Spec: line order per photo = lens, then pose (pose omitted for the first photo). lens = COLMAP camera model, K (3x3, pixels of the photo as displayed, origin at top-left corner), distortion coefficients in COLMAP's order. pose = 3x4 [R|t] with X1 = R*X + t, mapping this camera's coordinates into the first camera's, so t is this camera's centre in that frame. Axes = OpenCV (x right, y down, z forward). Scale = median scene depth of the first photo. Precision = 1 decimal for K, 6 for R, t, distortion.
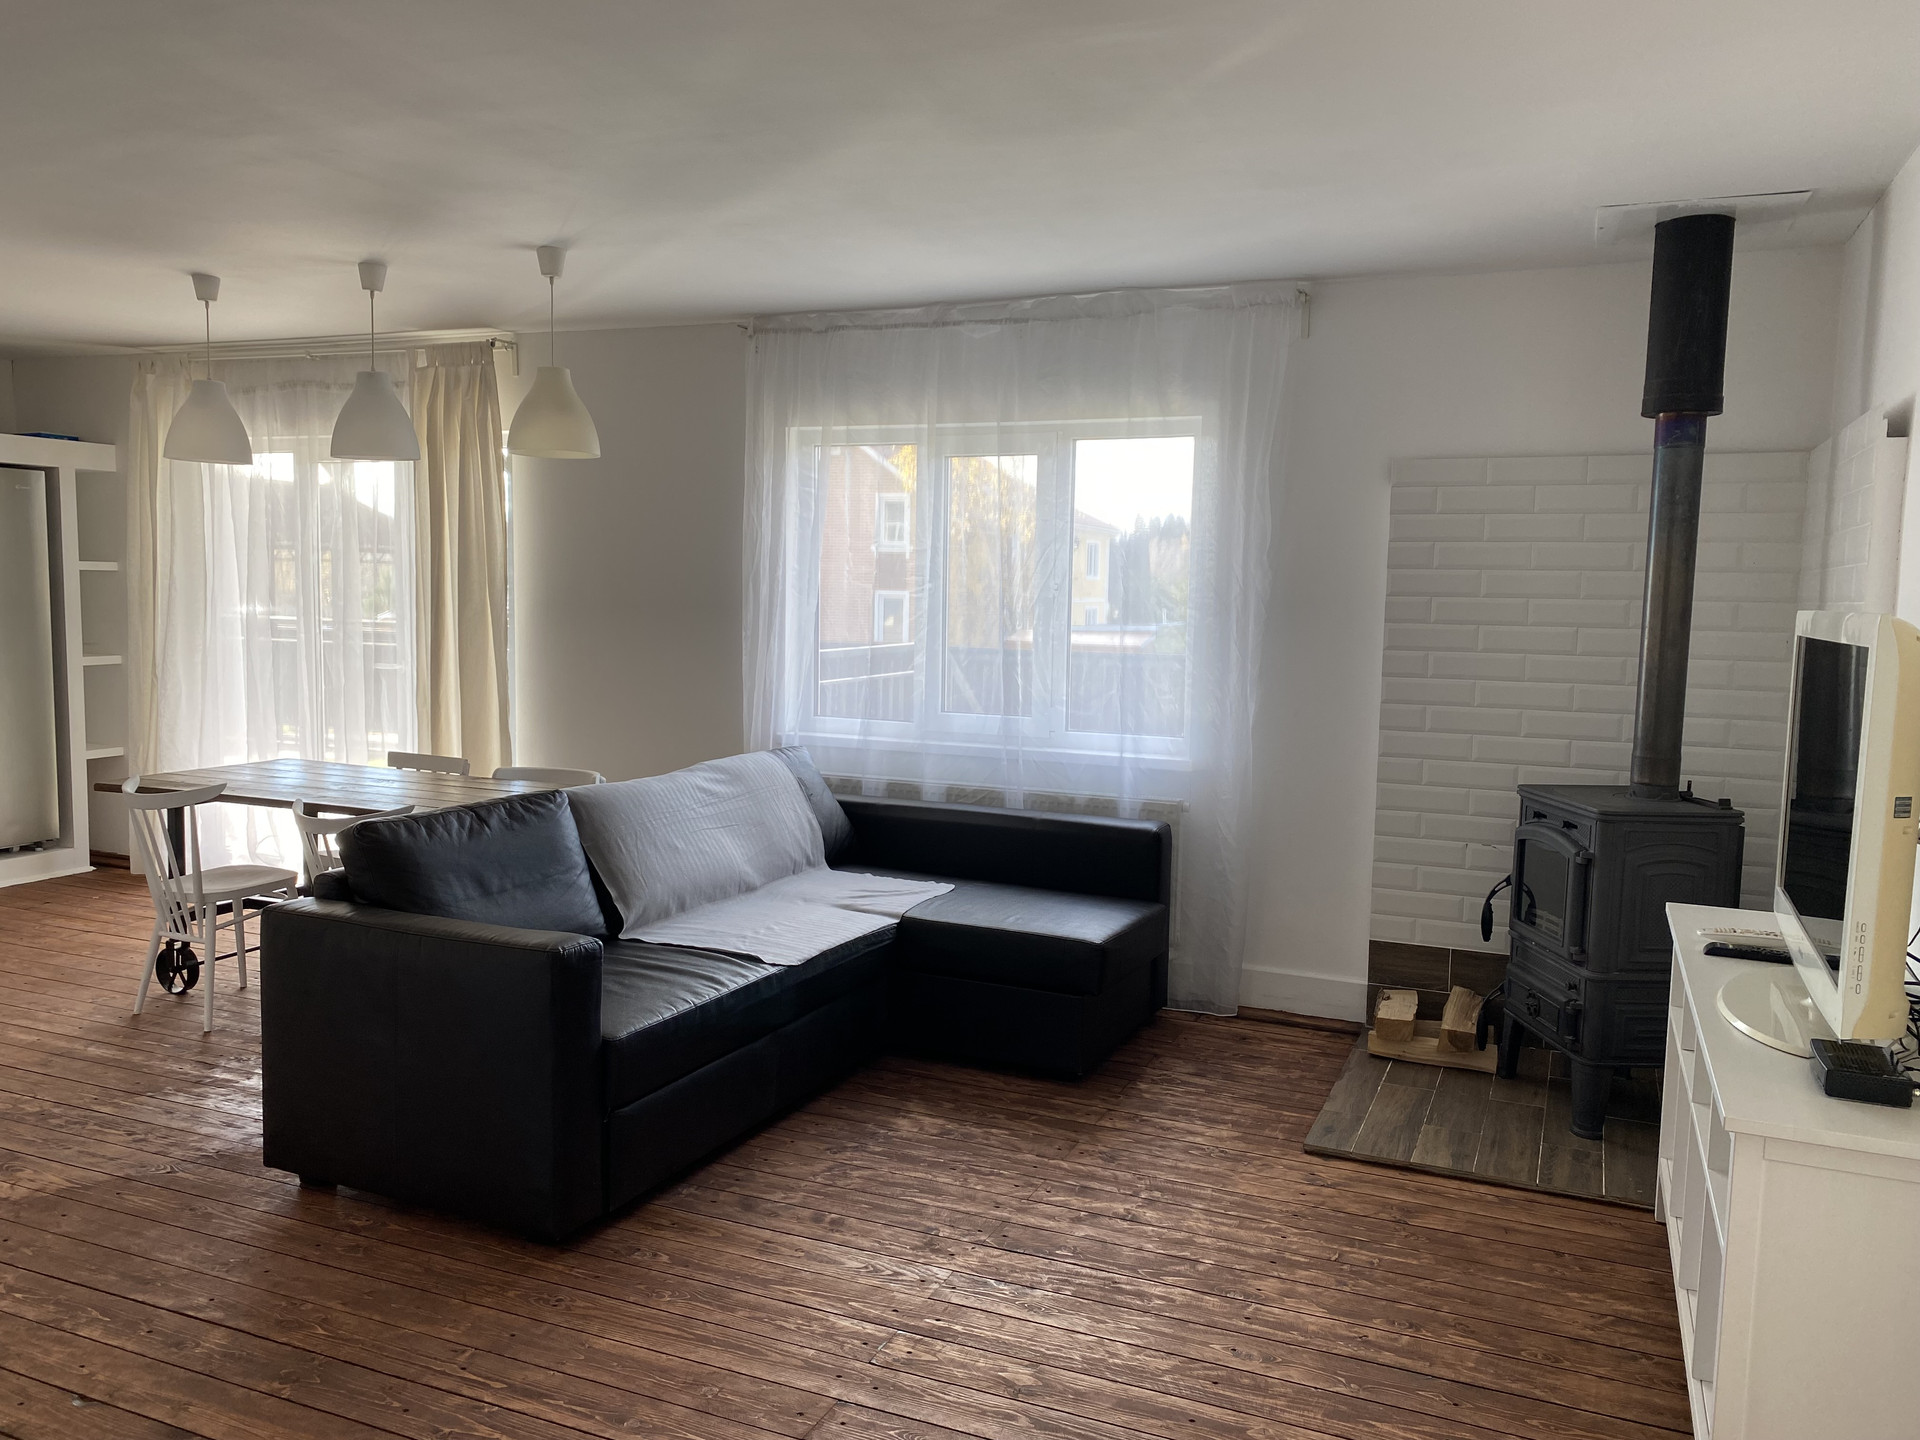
lens RADIAL K [[1458.5, 0, 958.4], [0, 1458.5, 733.3], [0, 0, 1]] dist [0.024985, -0.012091]
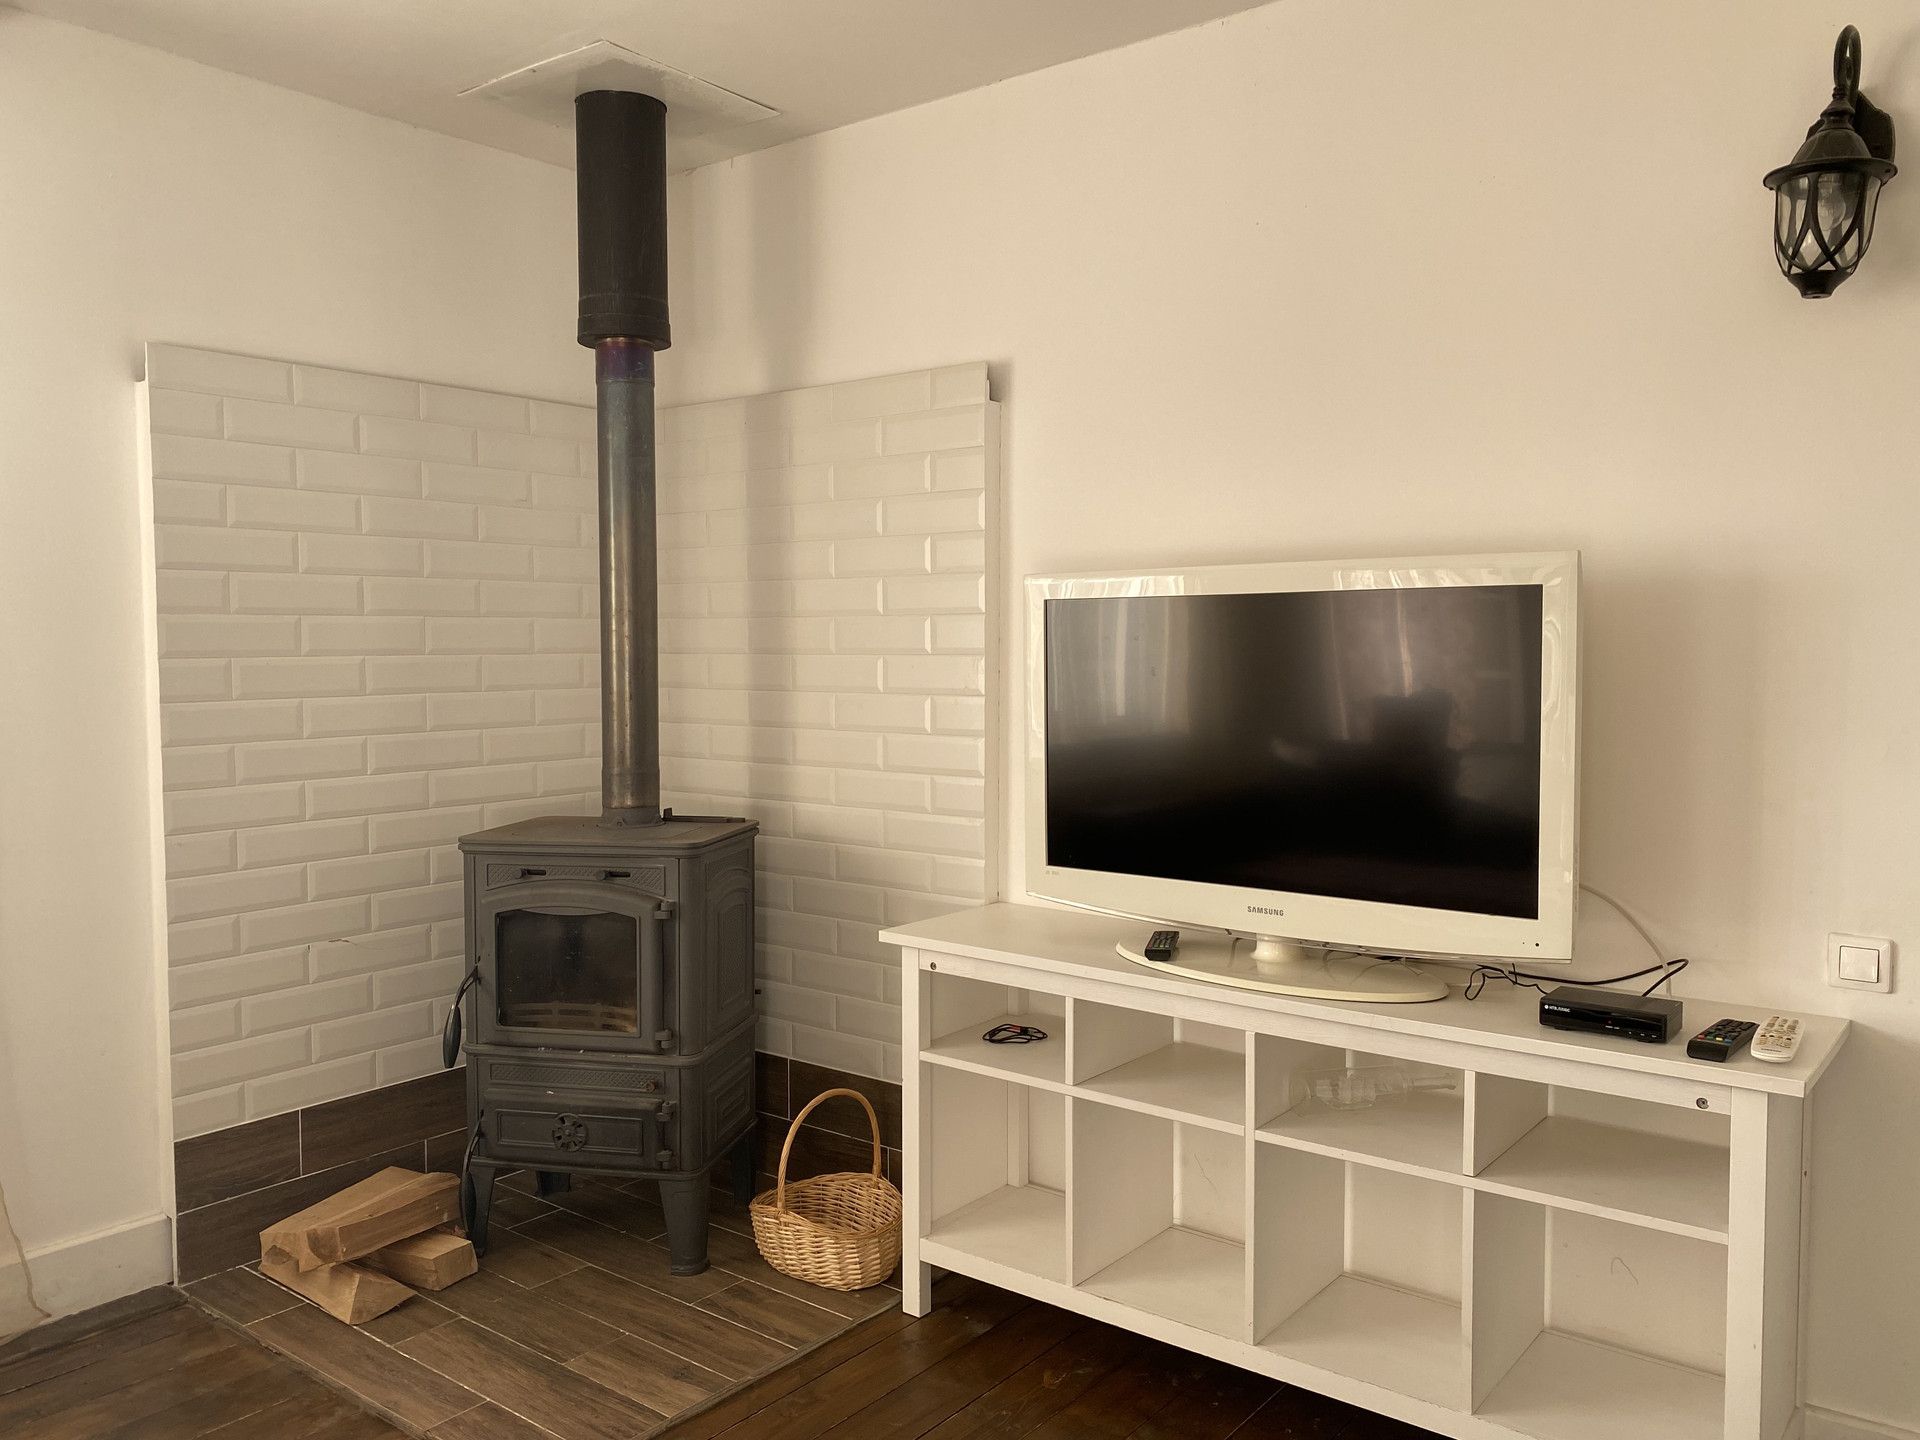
lens RADIAL K [[1458.5, 0, 962.2], [0, 1458.5, 723.4], [0, 0, 1]] dist [0.024985, -0.012091]
pose [[0.262333, -0.072452, 0.962254, -0.242708], [0.100700, 0.993788, 0.047374, -0.030473], [-0.959709, 0.084471, 0.267999, 0.622430]]
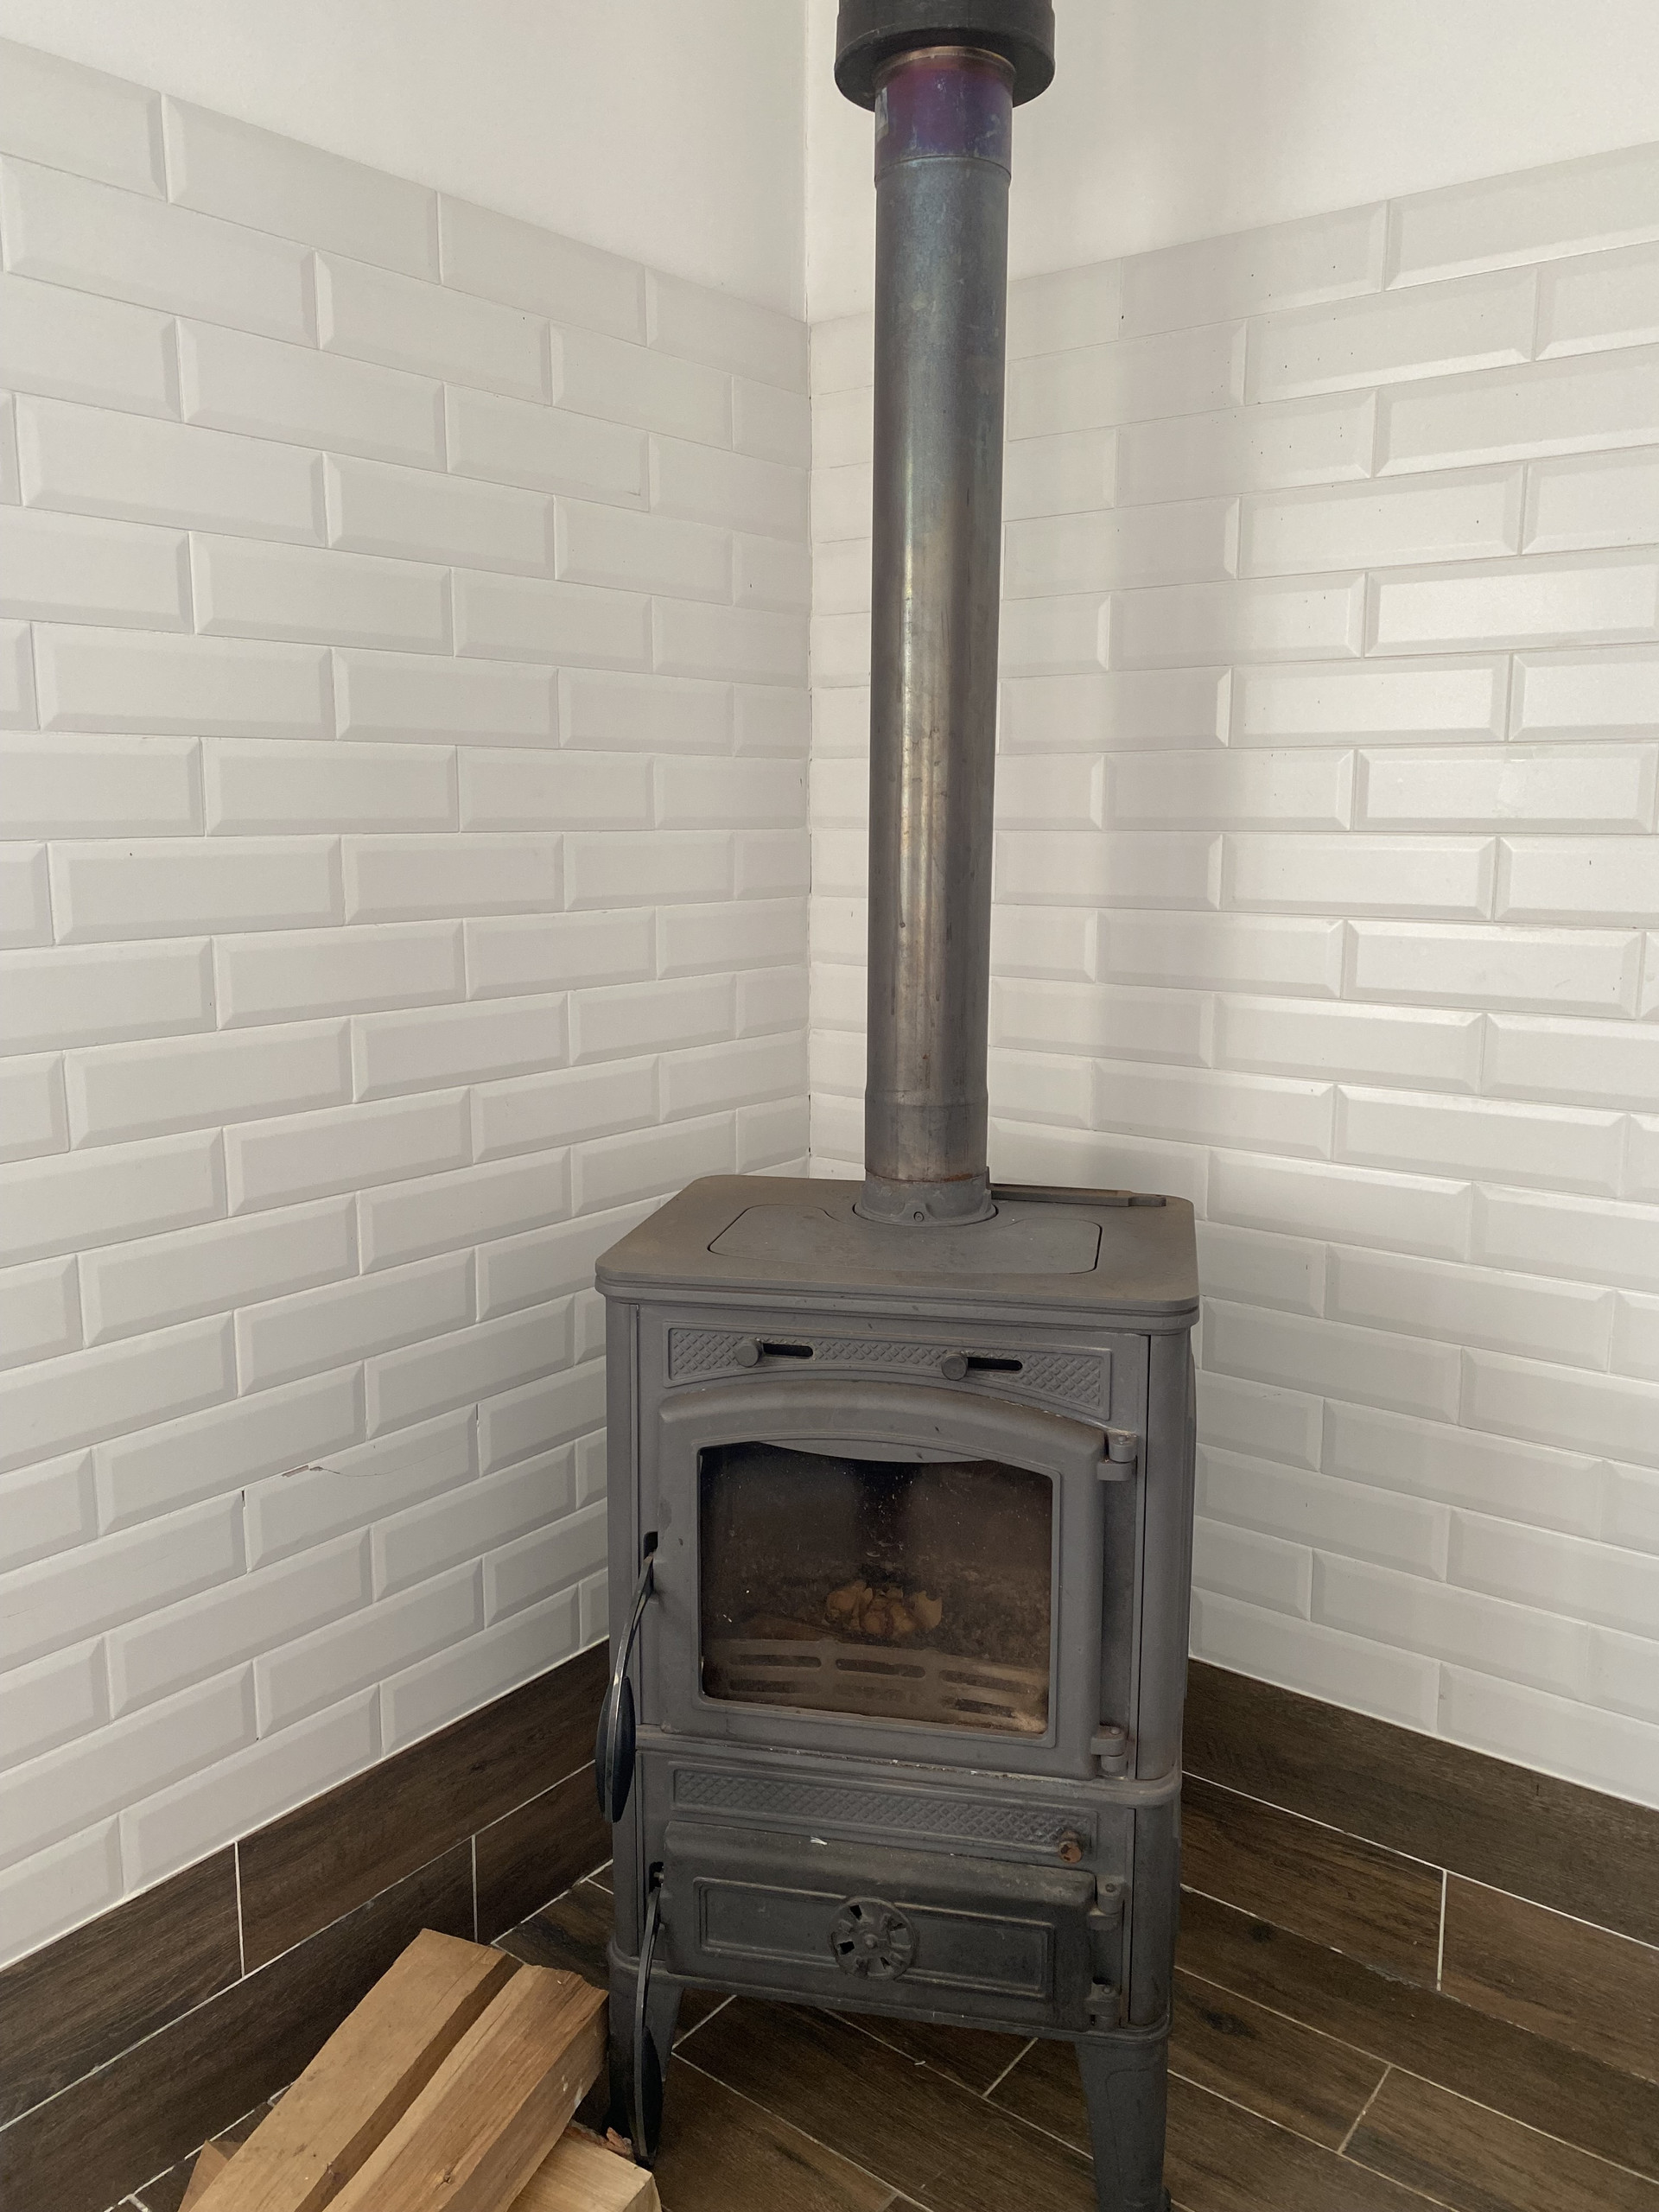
lens RADIAL K [[1680.3, 0, 824.7], [0, 1680.3, 1089.8], [0, 0, 1]] dist [0.024985, -0.012091]
pose [[0.242592, -0.180722, 0.953147, 0.076455], [0.091107, 0.982397, 0.163080, -0.057078], [-0.965841, 0.047276, 0.254787, 0.934798]]
